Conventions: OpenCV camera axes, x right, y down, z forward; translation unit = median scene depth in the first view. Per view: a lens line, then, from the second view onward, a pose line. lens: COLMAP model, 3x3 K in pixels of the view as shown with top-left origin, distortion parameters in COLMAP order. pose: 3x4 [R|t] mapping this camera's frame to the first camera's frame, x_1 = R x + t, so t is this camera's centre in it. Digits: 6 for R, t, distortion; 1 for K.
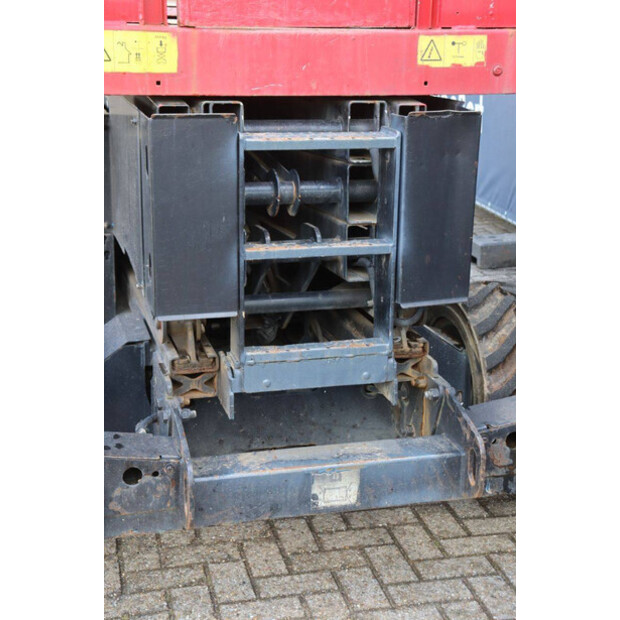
lens RADIAL K [[1076.9, 0, 293.7], [0, 1076.9, 299.3], [0, 0, 1]] dist [0.206517, 0.000000]
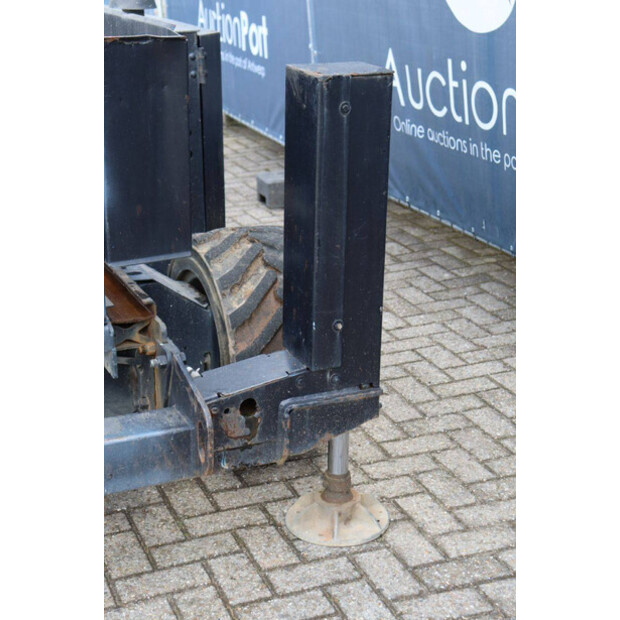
lens RADIAL K [[1141.7, 0, 313.3], [0, 1141.7, 316.6], [0, 0, 1]] dist [0.180064, 0.000000]
pose [[0.985554, -0.061129, 0.157943, 0.110144], [0.050099, 0.996080, 0.072904, -0.011655], [-0.161780, -0.063938, 0.984753, 0.064592]]
